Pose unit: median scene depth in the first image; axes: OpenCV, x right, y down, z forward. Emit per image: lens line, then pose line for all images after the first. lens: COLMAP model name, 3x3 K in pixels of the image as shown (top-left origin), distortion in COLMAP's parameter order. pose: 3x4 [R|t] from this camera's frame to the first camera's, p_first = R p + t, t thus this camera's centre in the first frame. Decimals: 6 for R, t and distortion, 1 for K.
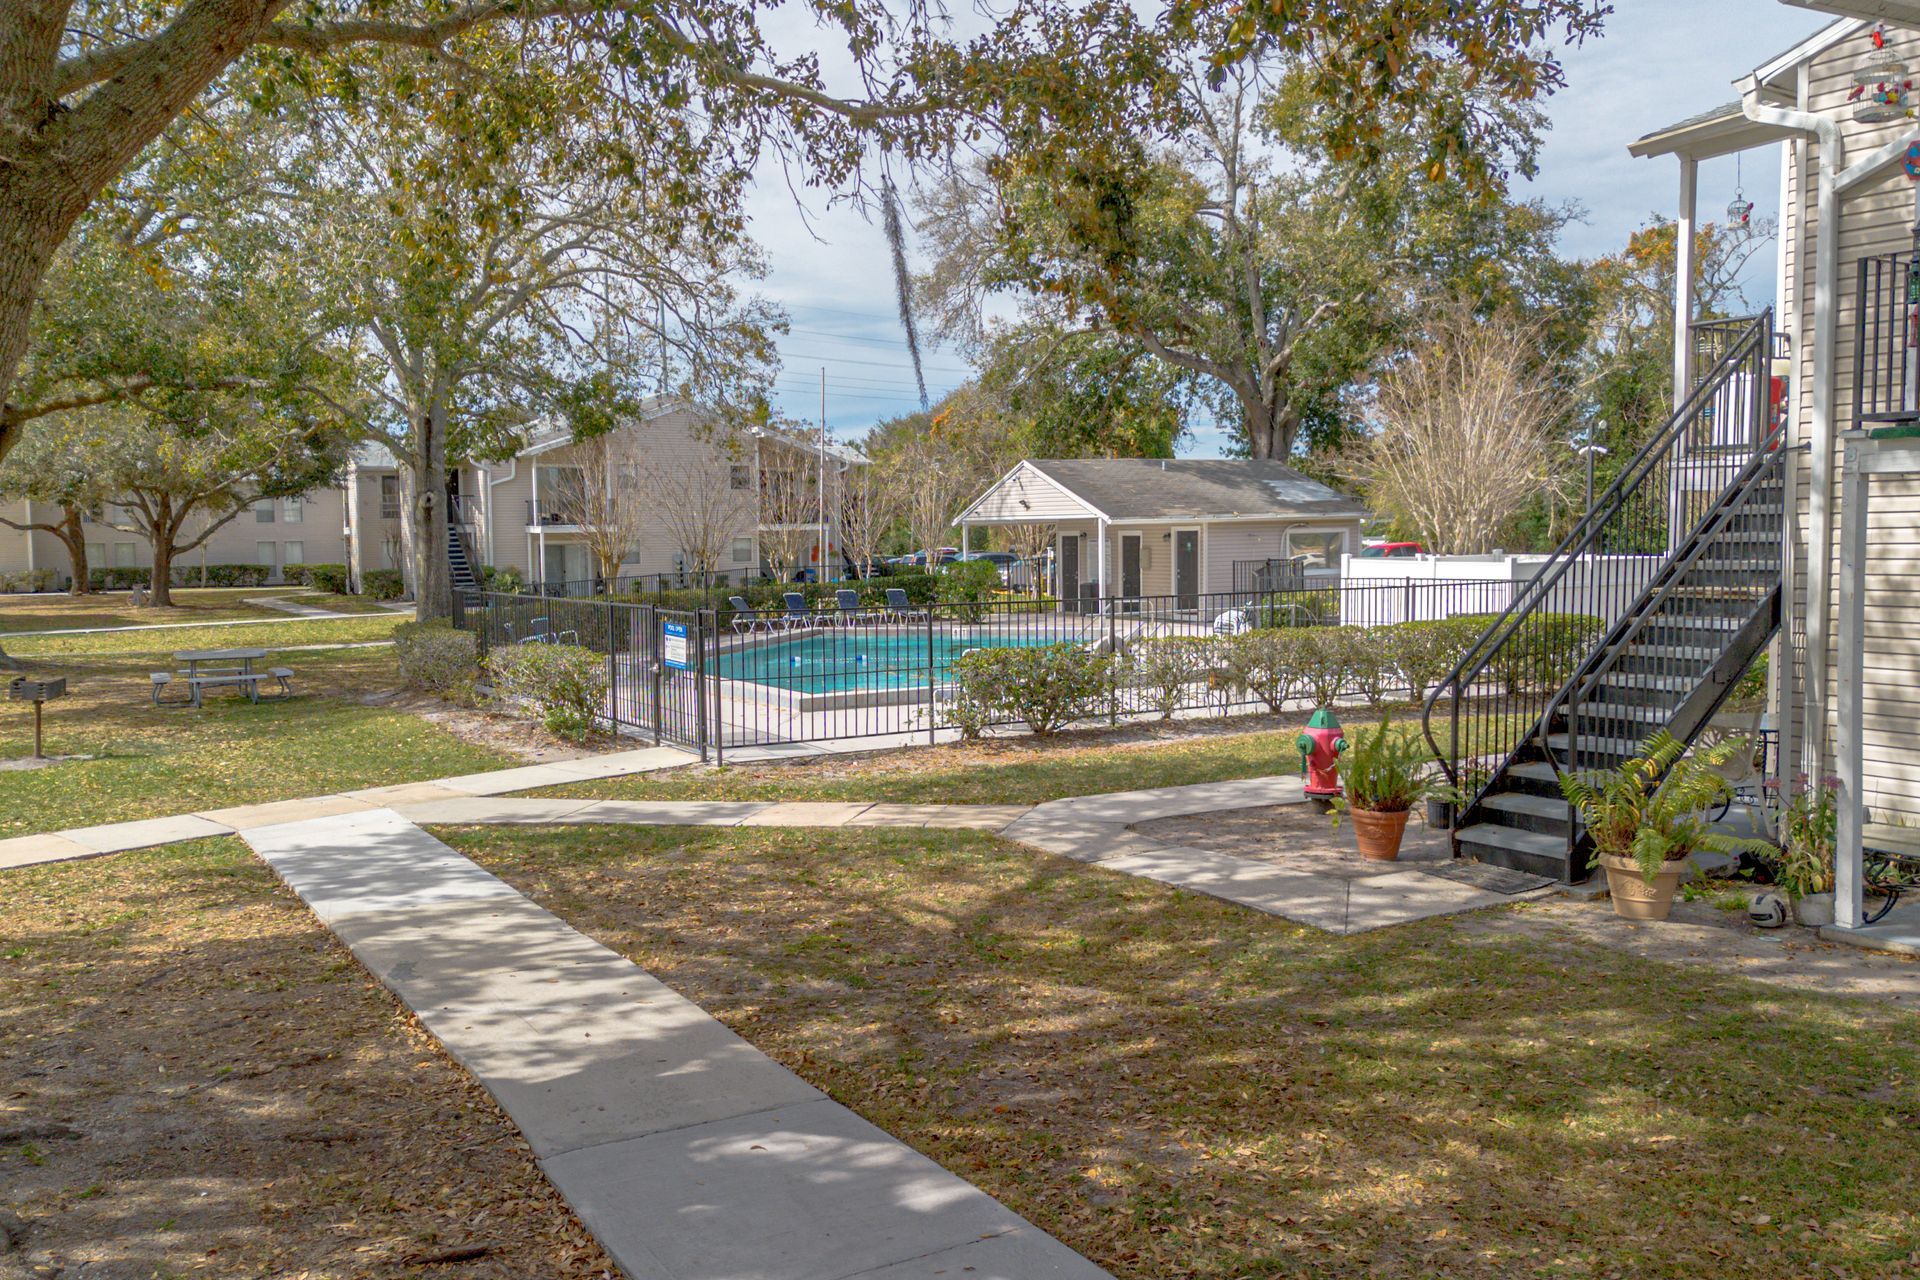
lens RADIAL K [[1570.0, 0, 960.0], [0, 1570.0, 640.0], [0, 0, 1]] dist [-0.008412, 0.083030]
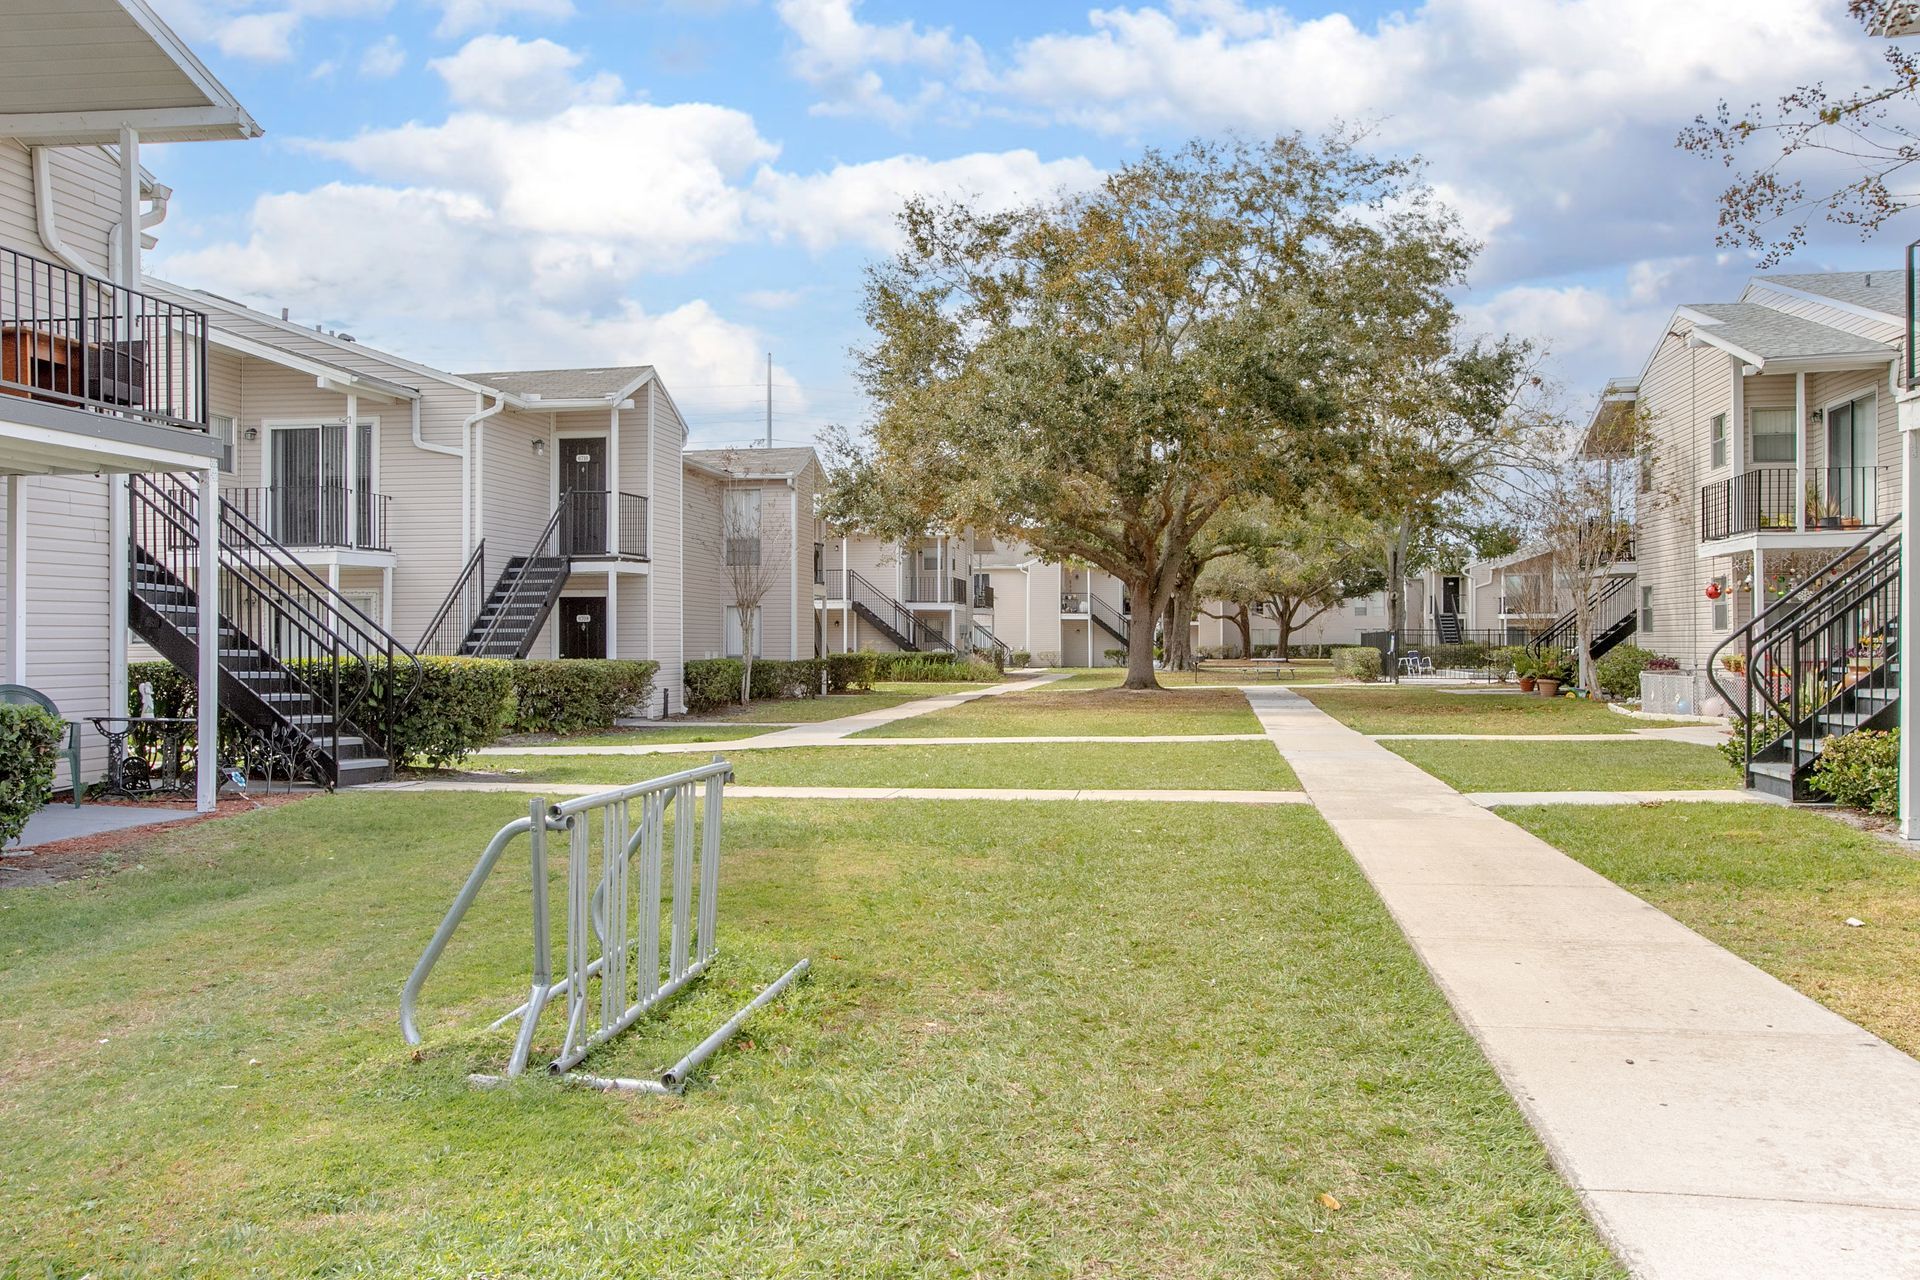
lens RADIAL K [[1570.0, 0, 960.0], [0, 1570.0, 640.0], [0, 0, 1]] dist [-0.008412, 0.083030]
pose [[0.758174, 0.003531, -0.652042, 0.298460], [-0.046759, 0.997705, -0.048967, 0.048723], [0.650373, 0.067614, 0.756600, -0.451901]]
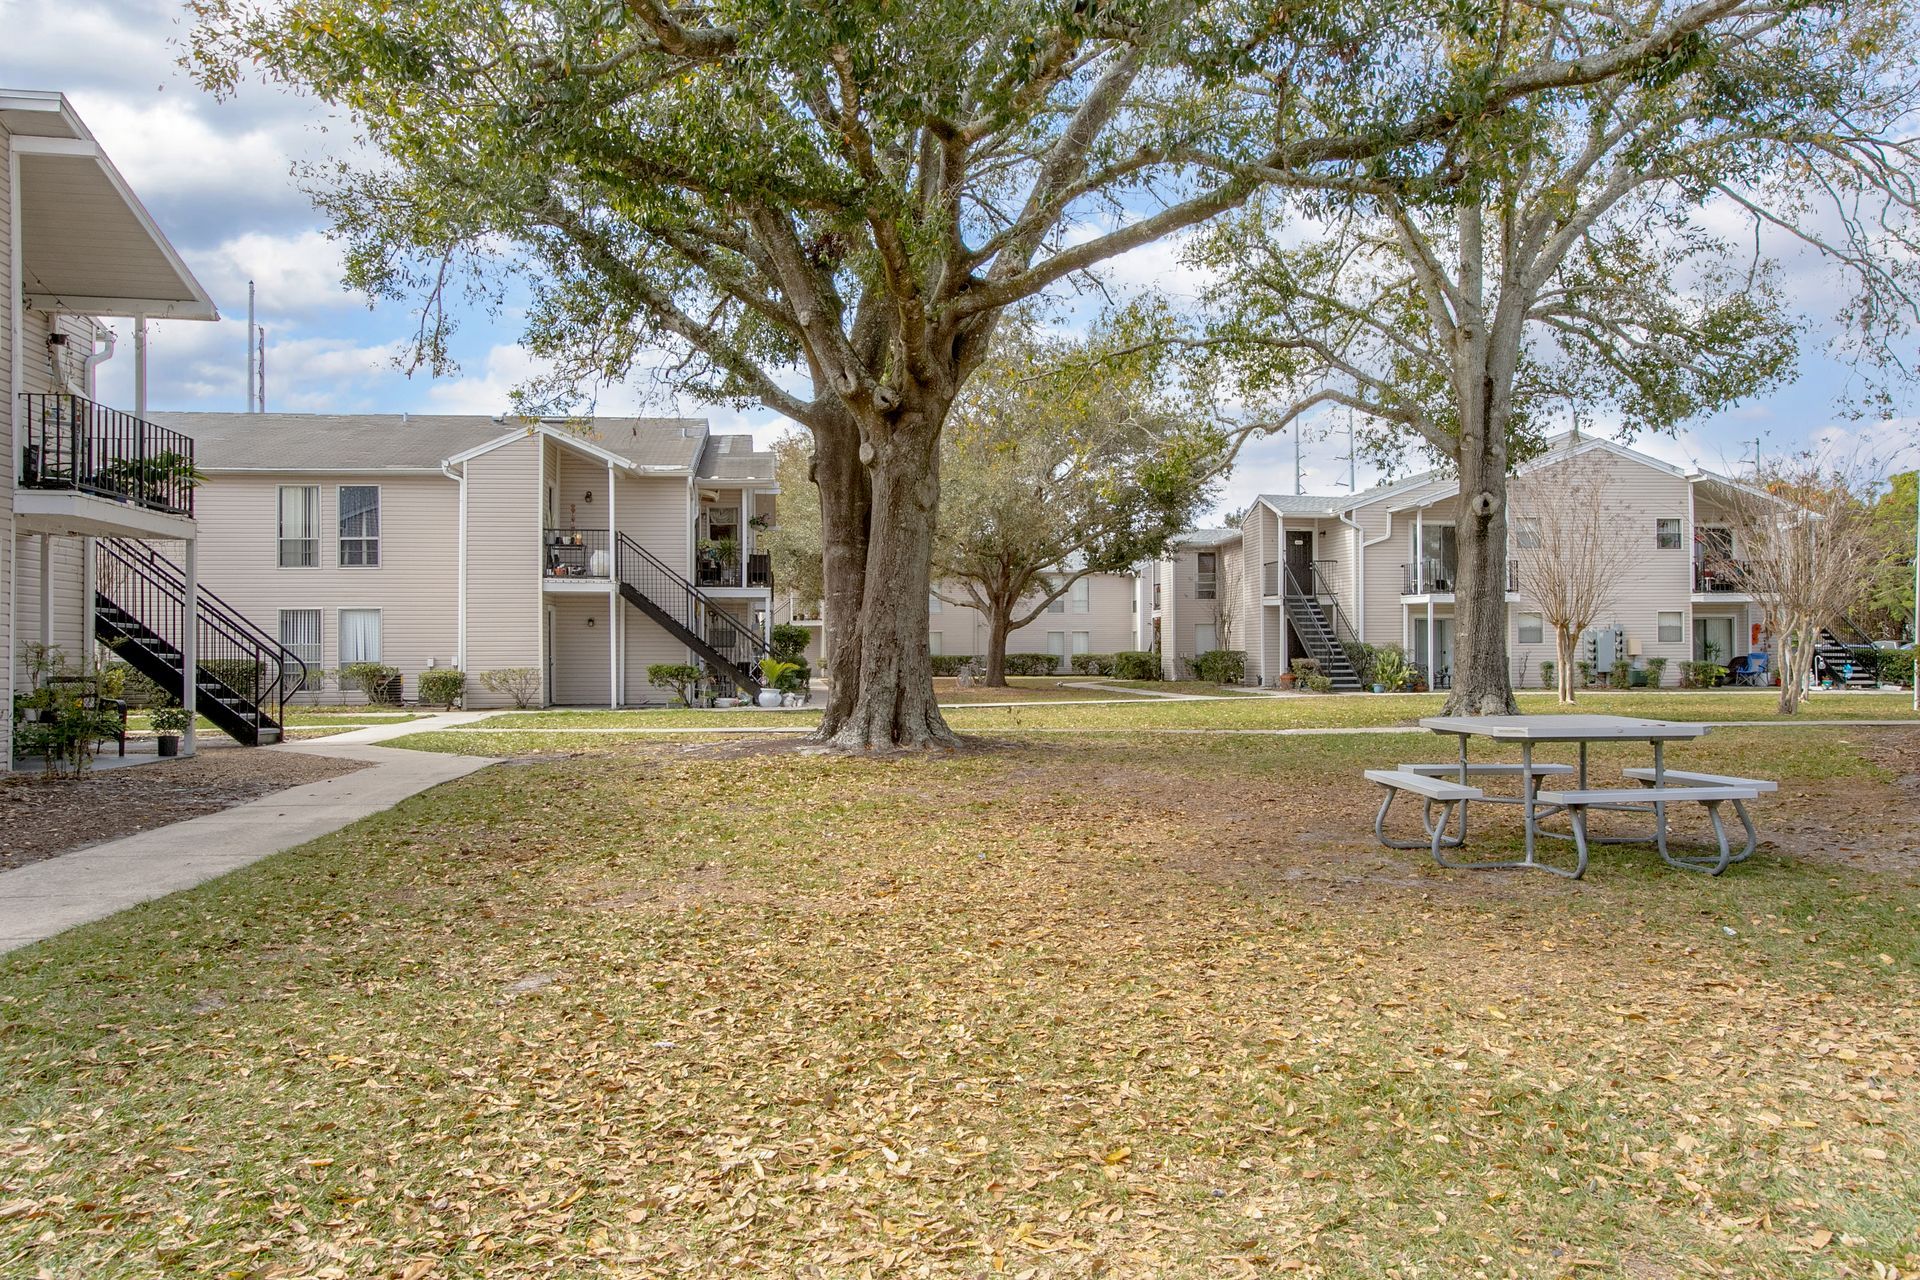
lens RADIAL K [[1335.1, 0, 960.0], [0, 1335.1, 640.0], [0, 0, 1]] dist [-0.004789, -0.000982]
pose [[0.911652, -0.002516, -0.410956, -0.200473], [-0.029248, 0.997048, -0.070989, 0.006012], [0.409922, 0.076737, 0.908887, 0.278269]]
